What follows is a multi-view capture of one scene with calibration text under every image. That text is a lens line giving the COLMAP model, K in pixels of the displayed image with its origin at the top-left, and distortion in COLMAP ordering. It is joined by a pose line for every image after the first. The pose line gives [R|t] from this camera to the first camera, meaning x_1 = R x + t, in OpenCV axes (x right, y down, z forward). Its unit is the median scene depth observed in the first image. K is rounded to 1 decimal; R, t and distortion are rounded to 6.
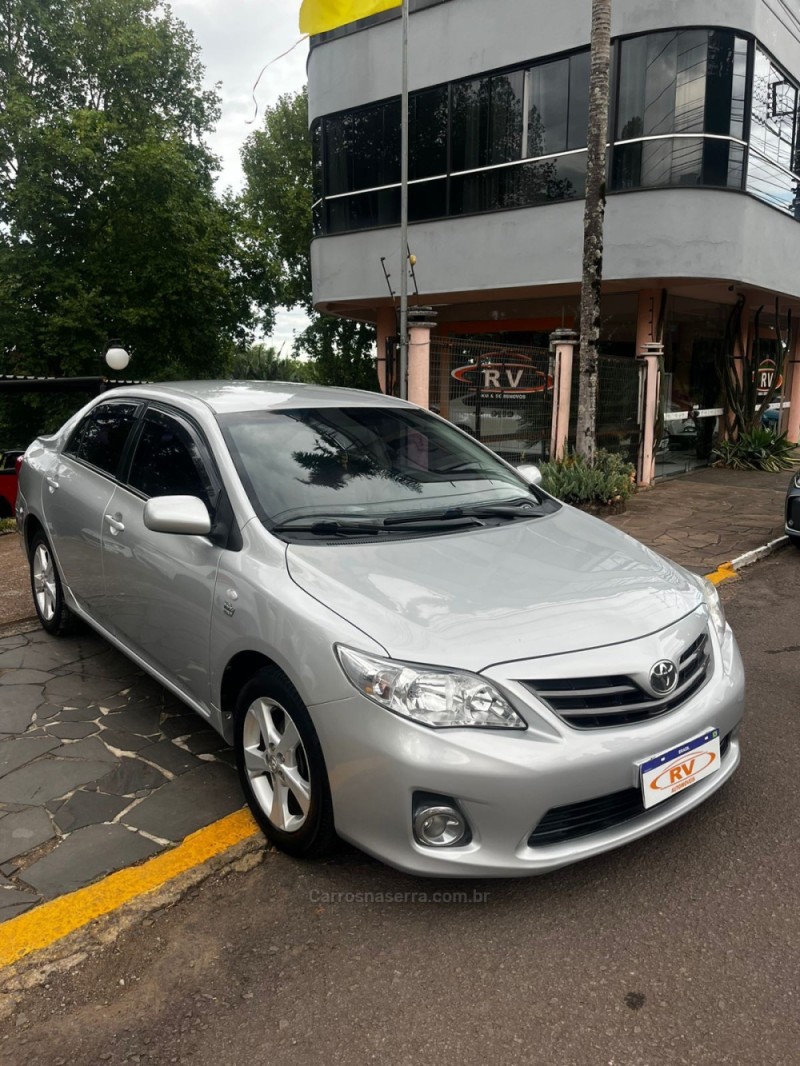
lens RADIAL K [[817.3, 0, 400.0], [0, 817.3, 533.0], [0, 0, 1]] dist [0.046598, -0.056999]
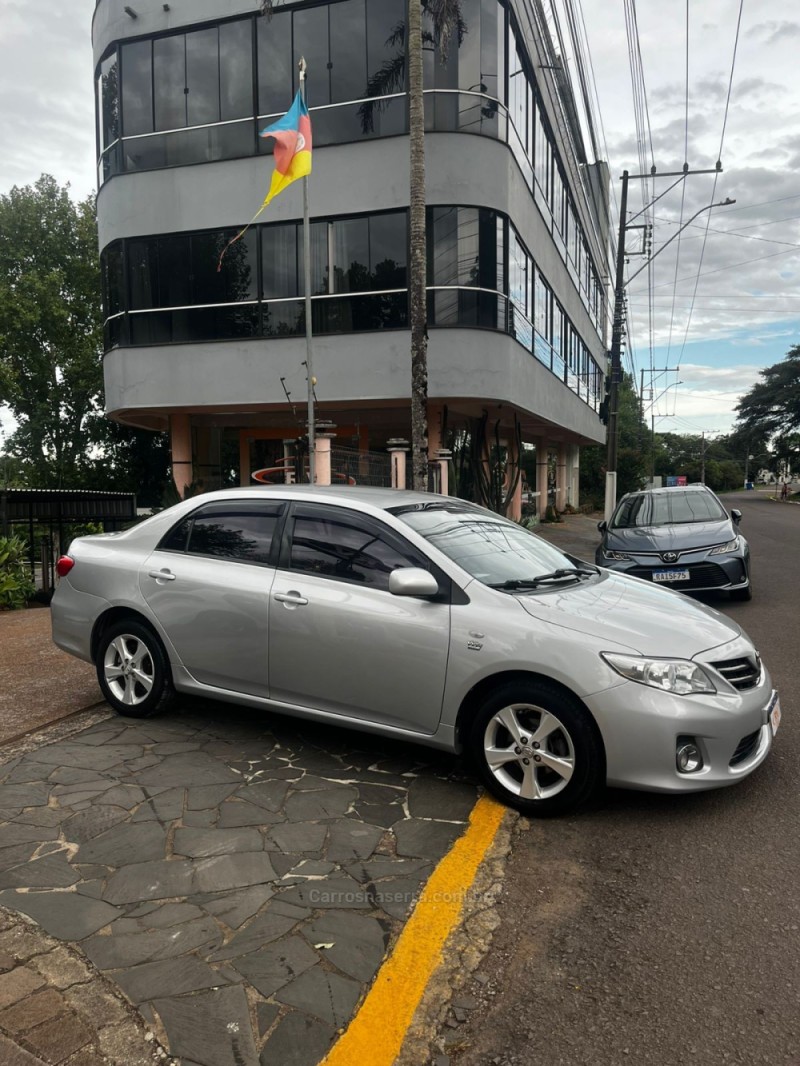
lens RADIAL K [[815.3, 0, 397.2], [0, 815.3, 528.6], [0, 0, 1]] dist [0.075981, -0.109963]
pose [[0.930891, -0.034799, 0.363637, -0.299292], [0.080463, 0.990536, -0.111191, 0.014934], [-0.356326, 0.132766, 0.924881, -0.093038]]
